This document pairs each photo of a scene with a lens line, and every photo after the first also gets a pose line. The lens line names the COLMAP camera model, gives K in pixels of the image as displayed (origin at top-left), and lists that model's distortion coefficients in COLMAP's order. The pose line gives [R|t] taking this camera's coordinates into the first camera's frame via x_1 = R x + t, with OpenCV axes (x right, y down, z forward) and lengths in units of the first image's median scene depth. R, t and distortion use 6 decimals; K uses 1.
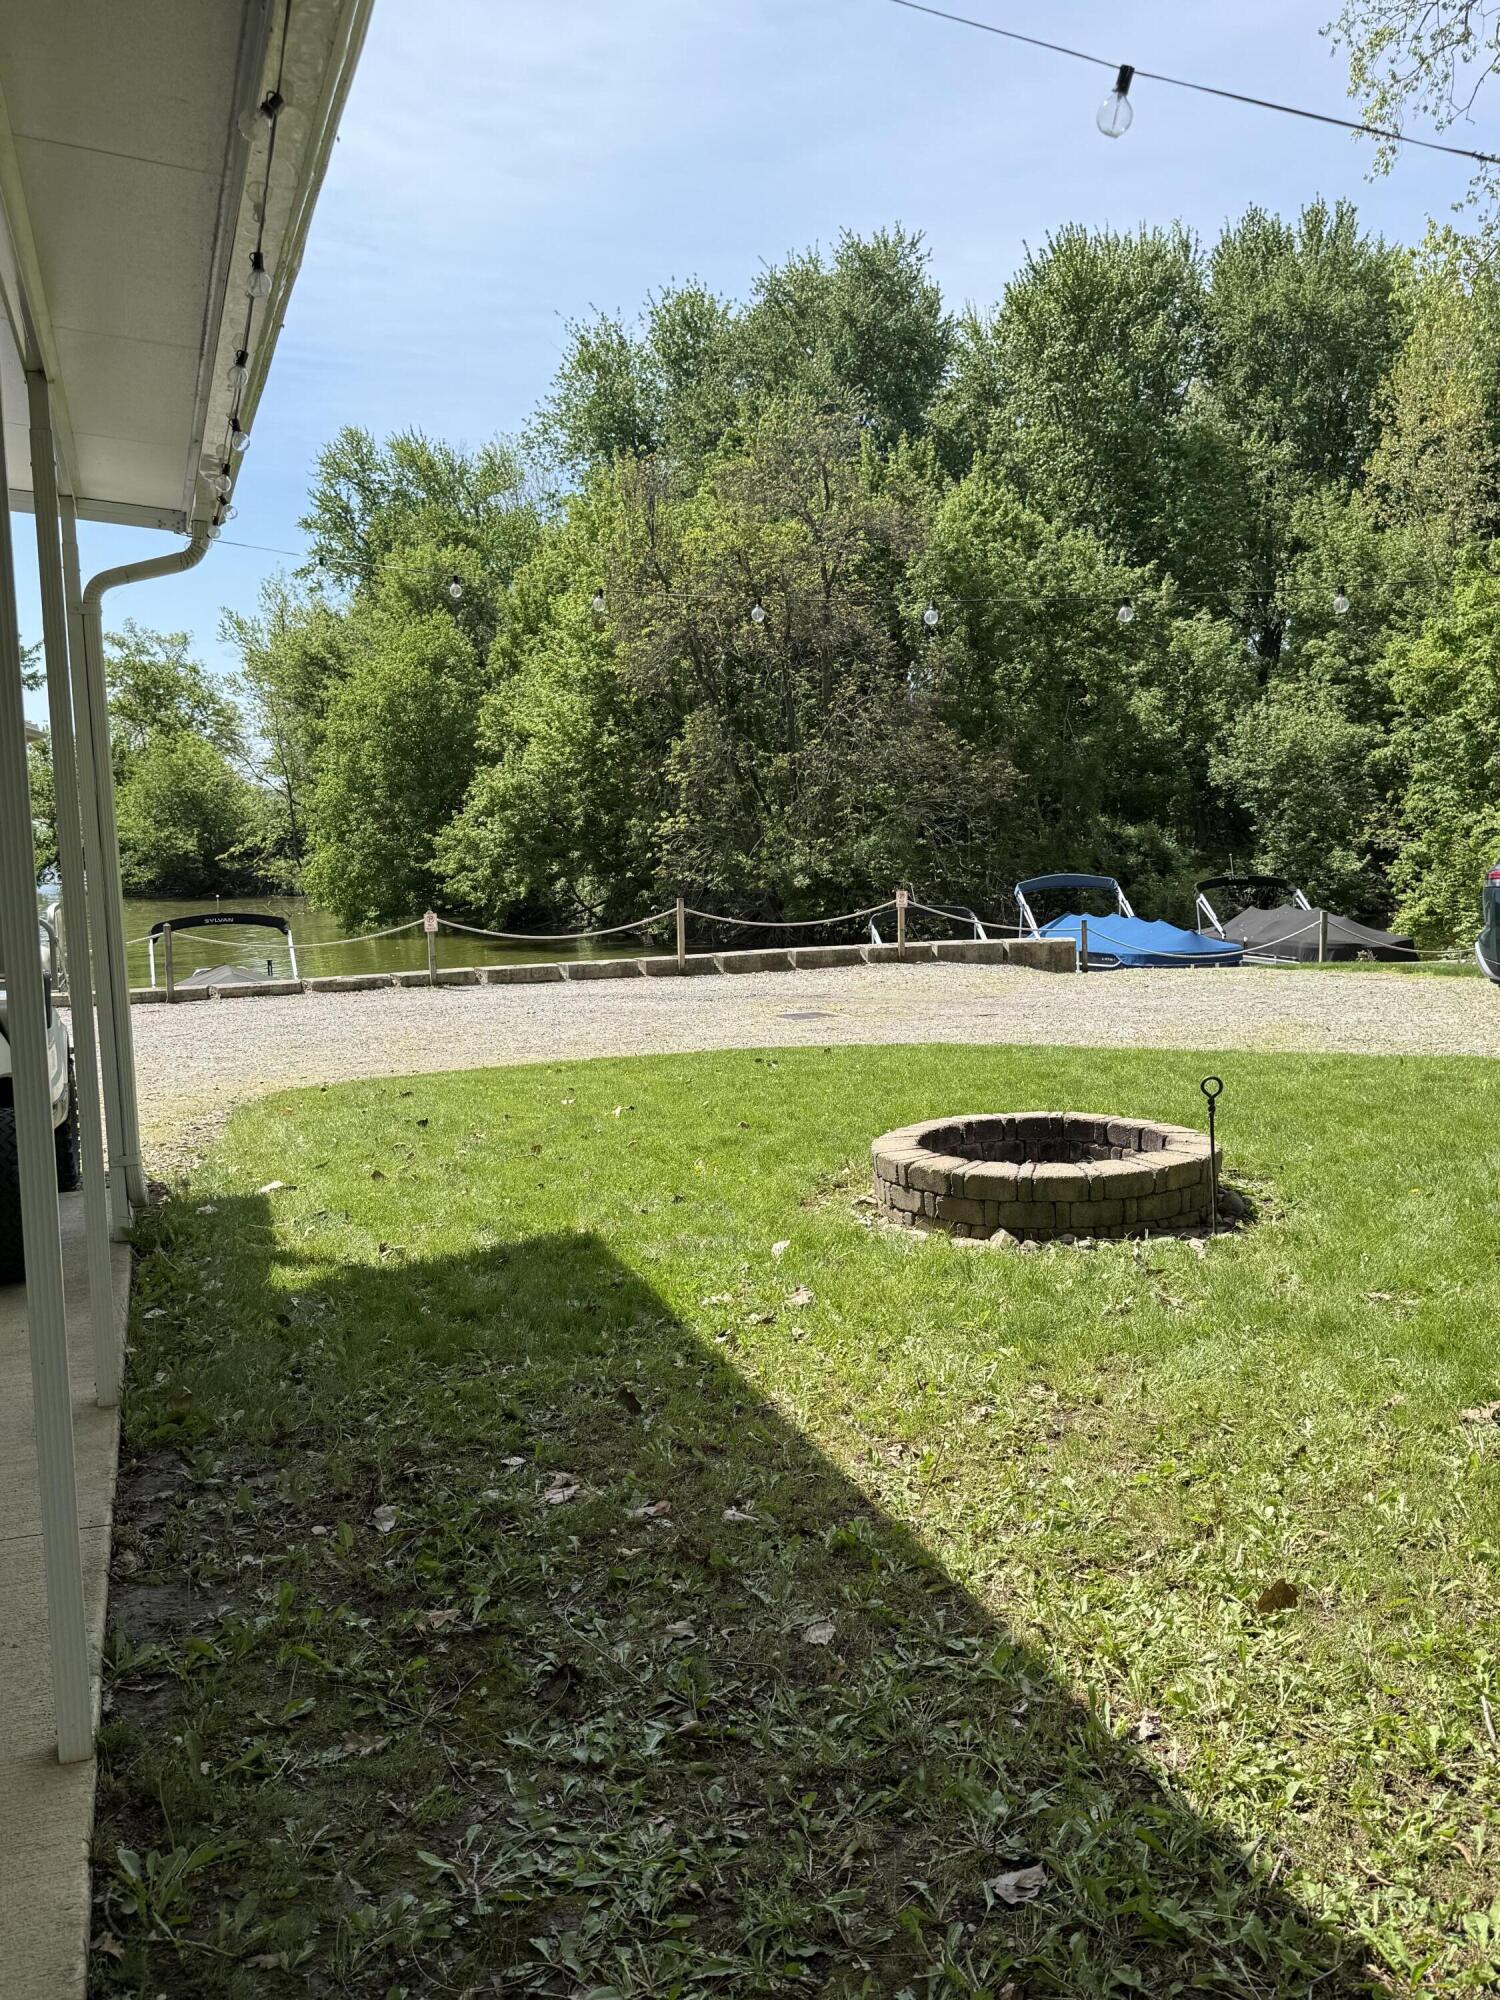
lens RADIAL K [[1709.7, 0, 750.0], [0, 1709.7, 1000.0], [0, 0, 1]] dist [0.110502, -0.007540]
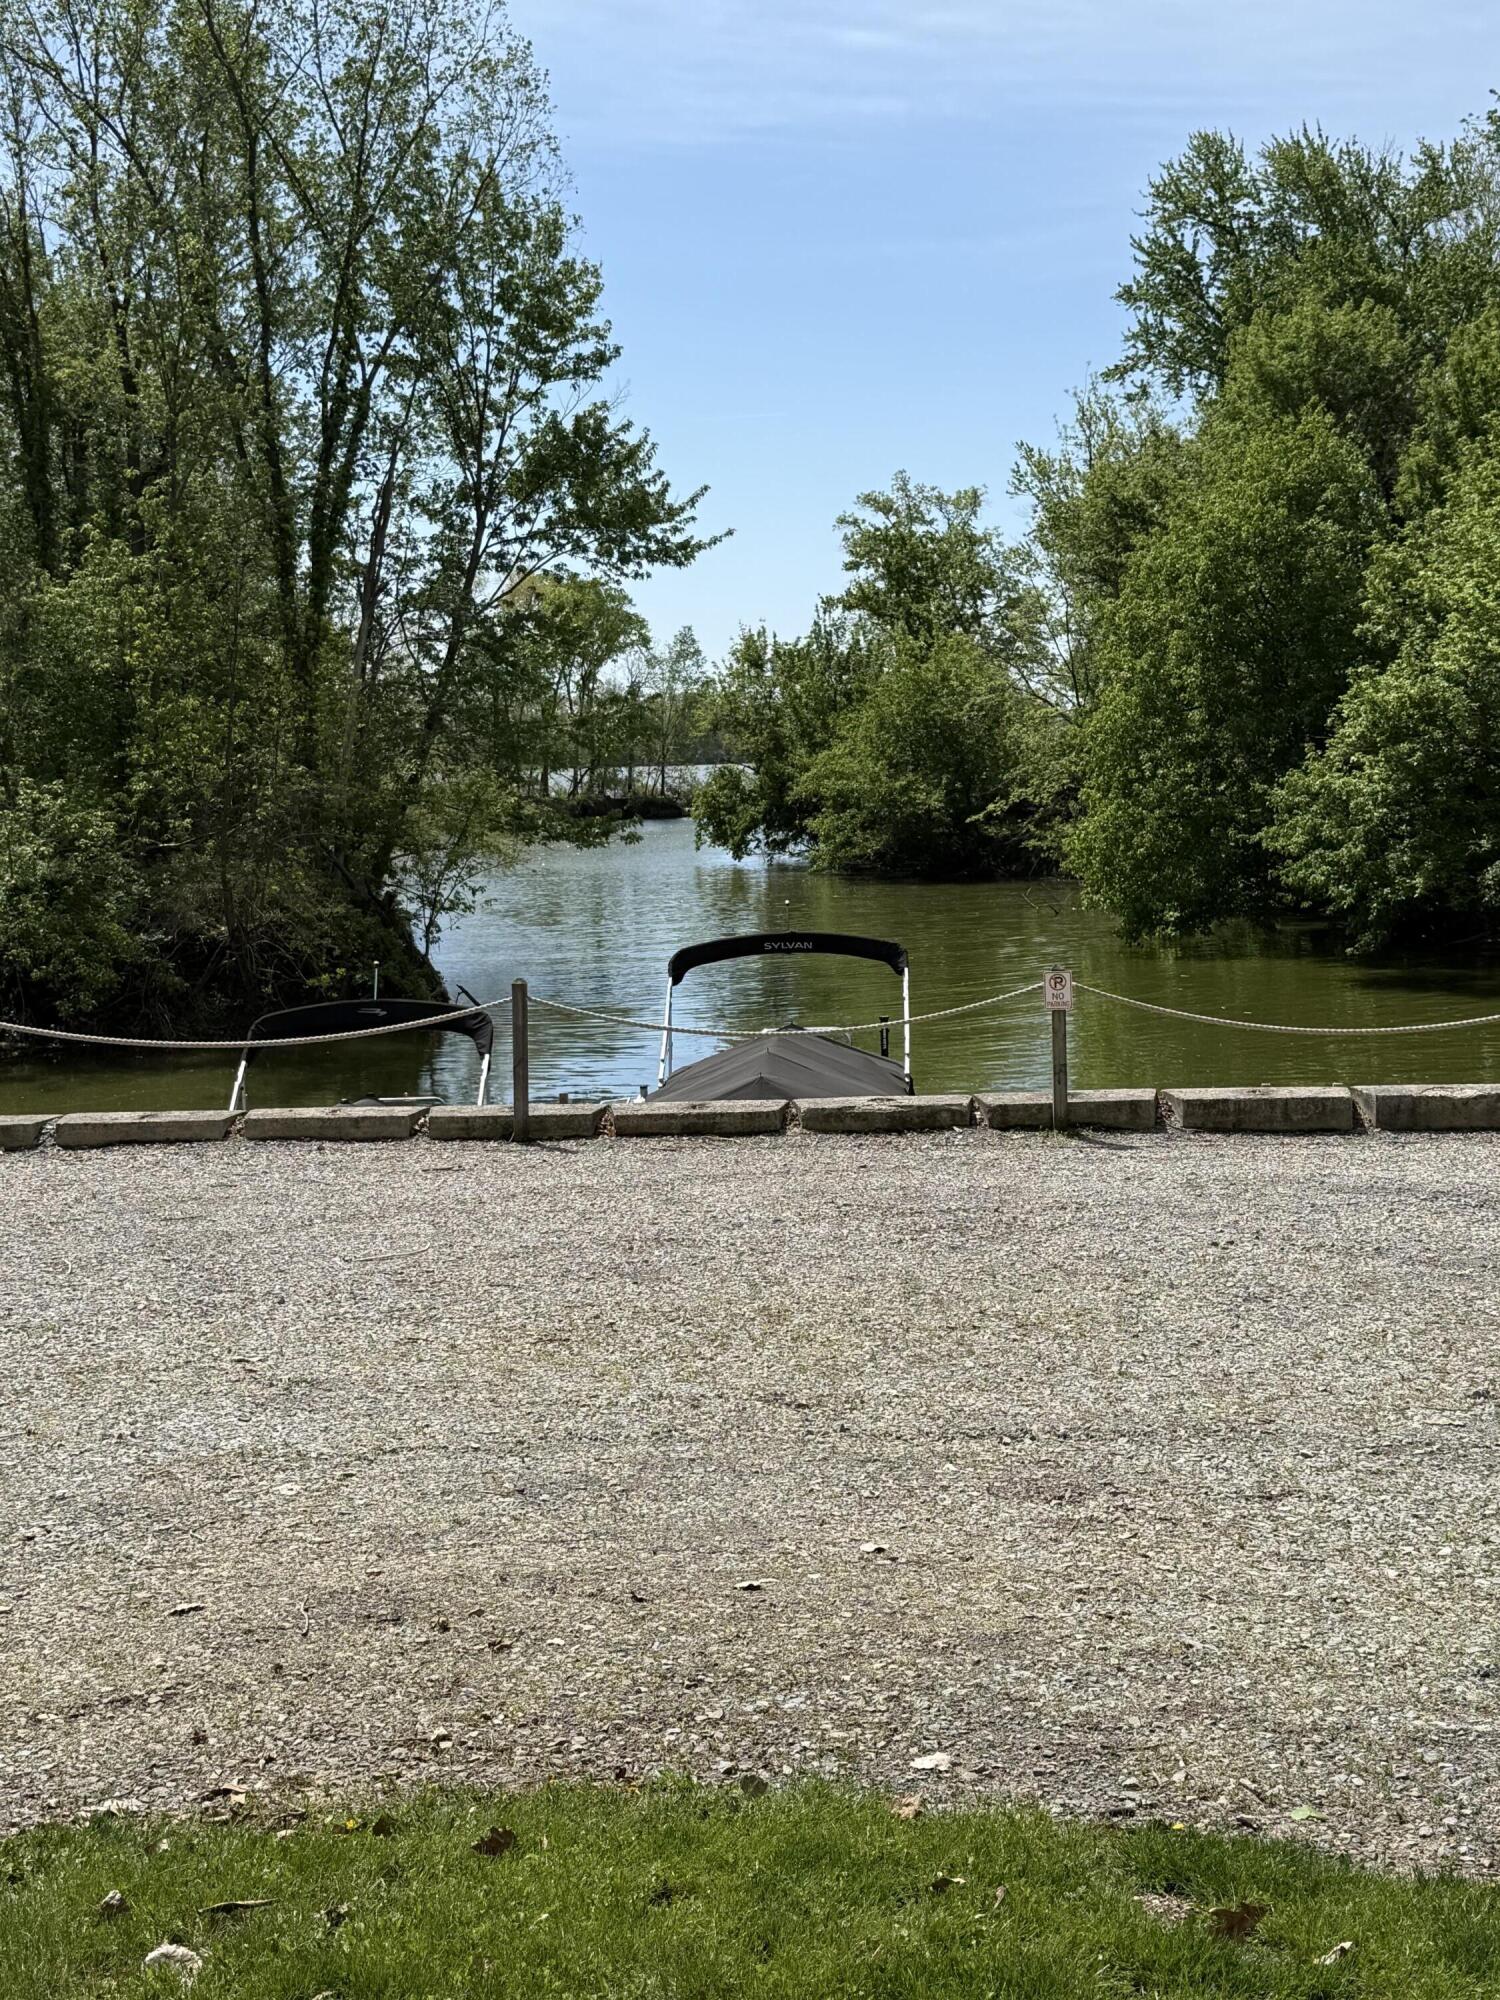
lens RADIAL K [[2542.1, 0, 750.0], [0, 2542.1, 1000.0], [0, 0, 1]] dist [0.254476, -0.651686]
pose [[0.918157, 0.040921, -0.394098, 0.001642], [-0.045104, 0.998981, -0.001353, -0.011455], [0.393642, 0.019018, 0.919067, 0.103691]]
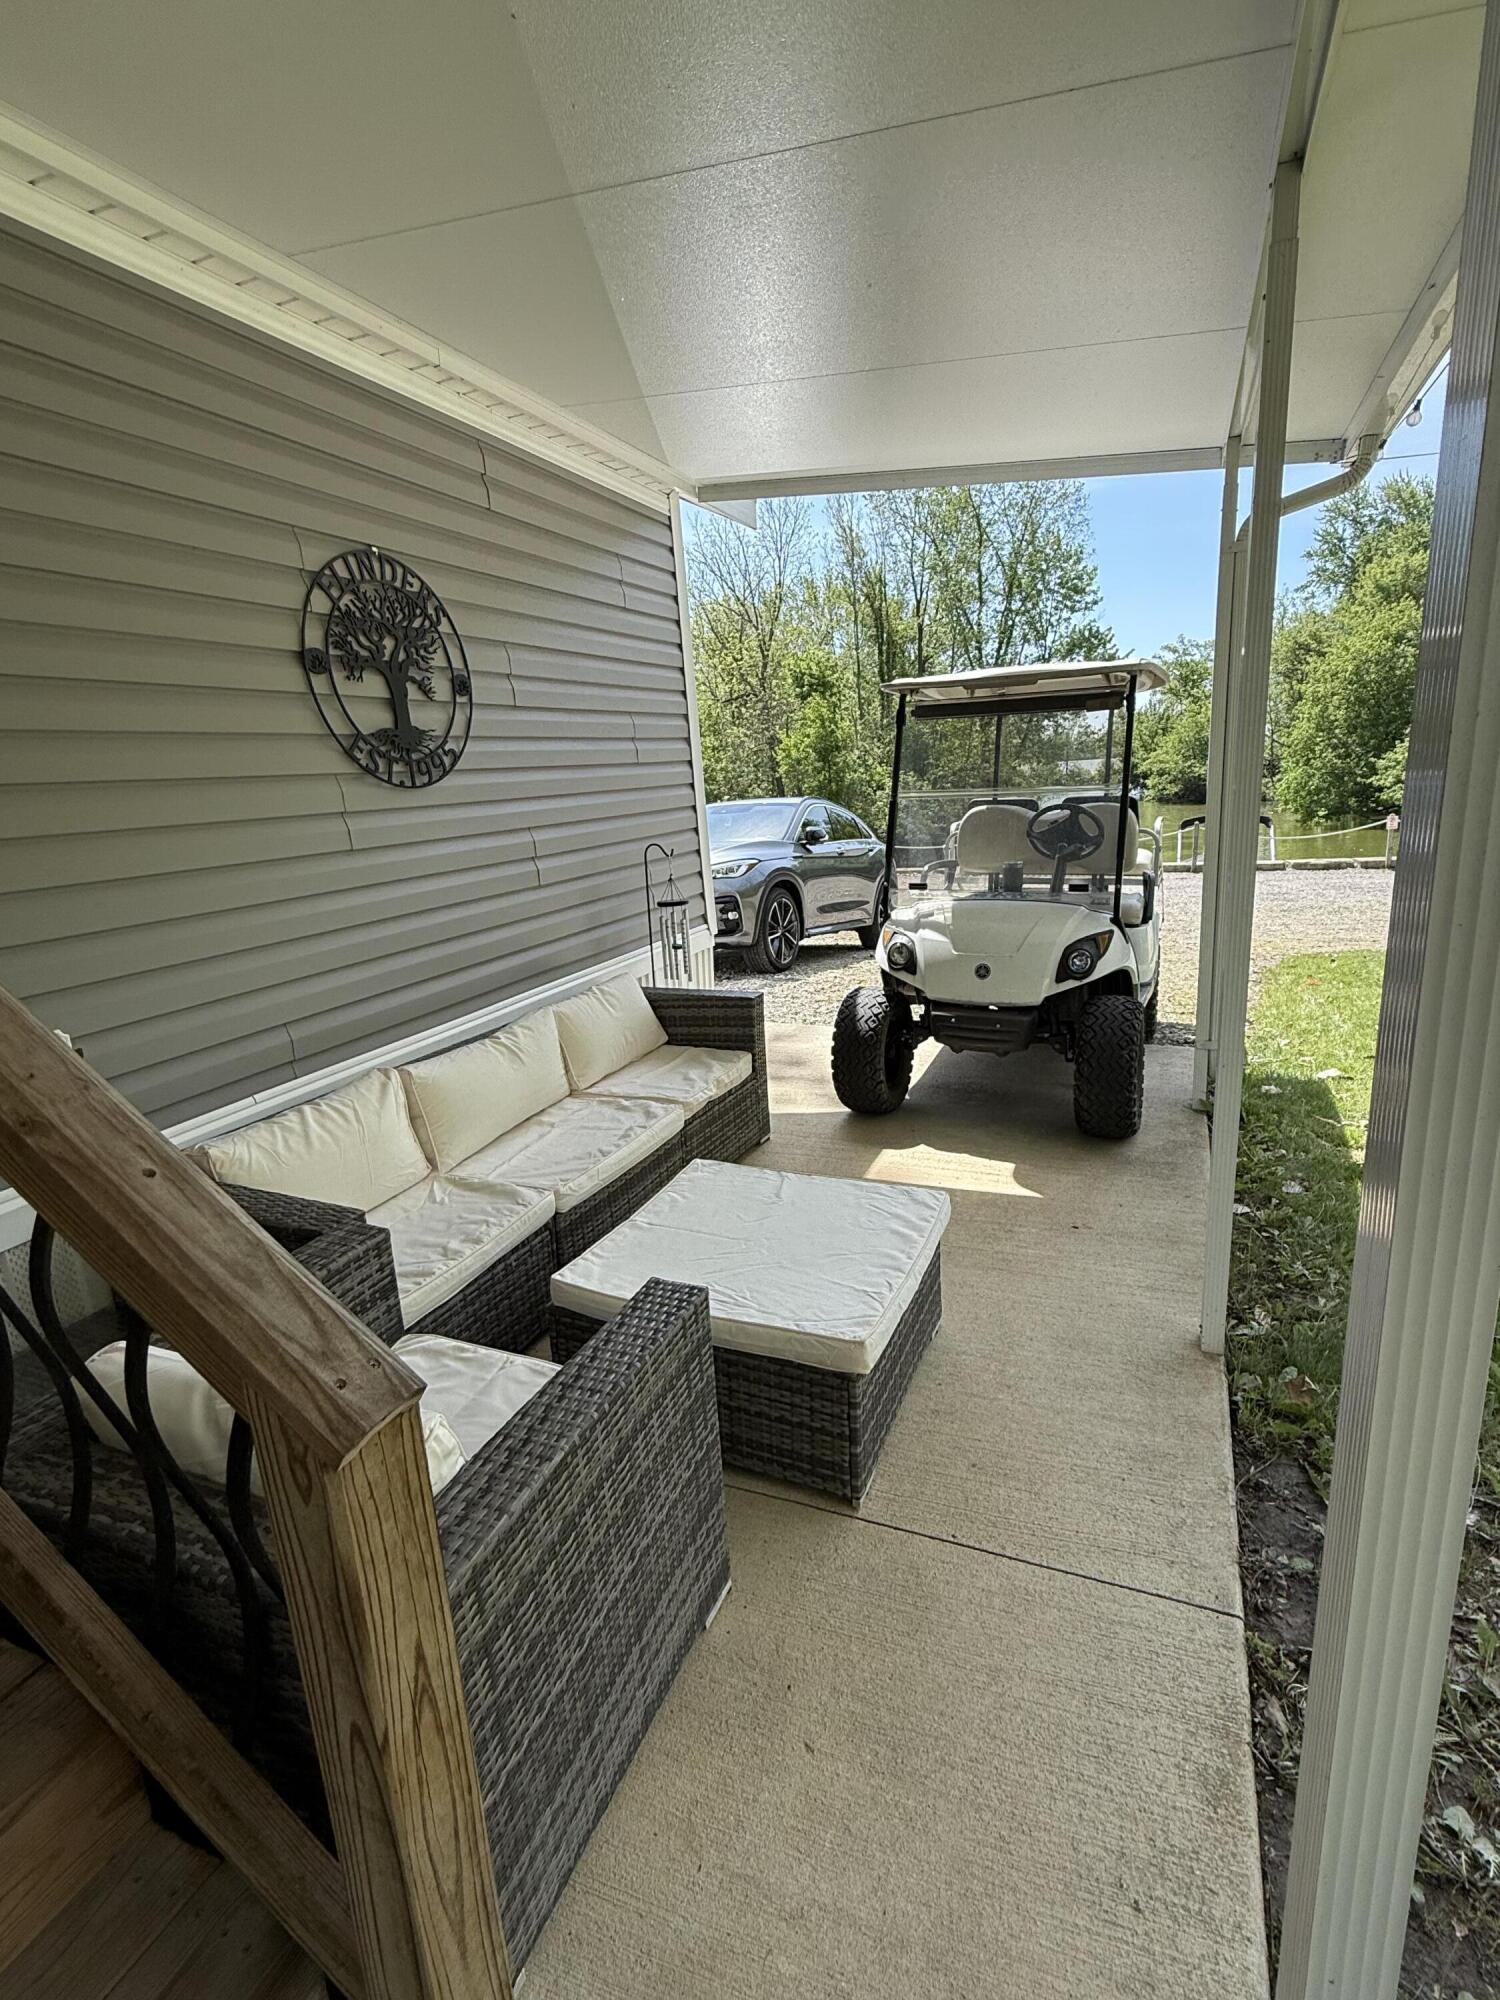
lens RADIAL K [[944.3, 0, 750.0], [0, 944.3, 1000.0], [0, 0, 1]] dist [0.000418, -0.000326]
pose [[0.735250, 0.142137, -0.662725, -0.012755], [-0.042822, 0.985553, 0.163866, -0.002067], [0.676442, -0.092103, 0.730714, 0.024696]]
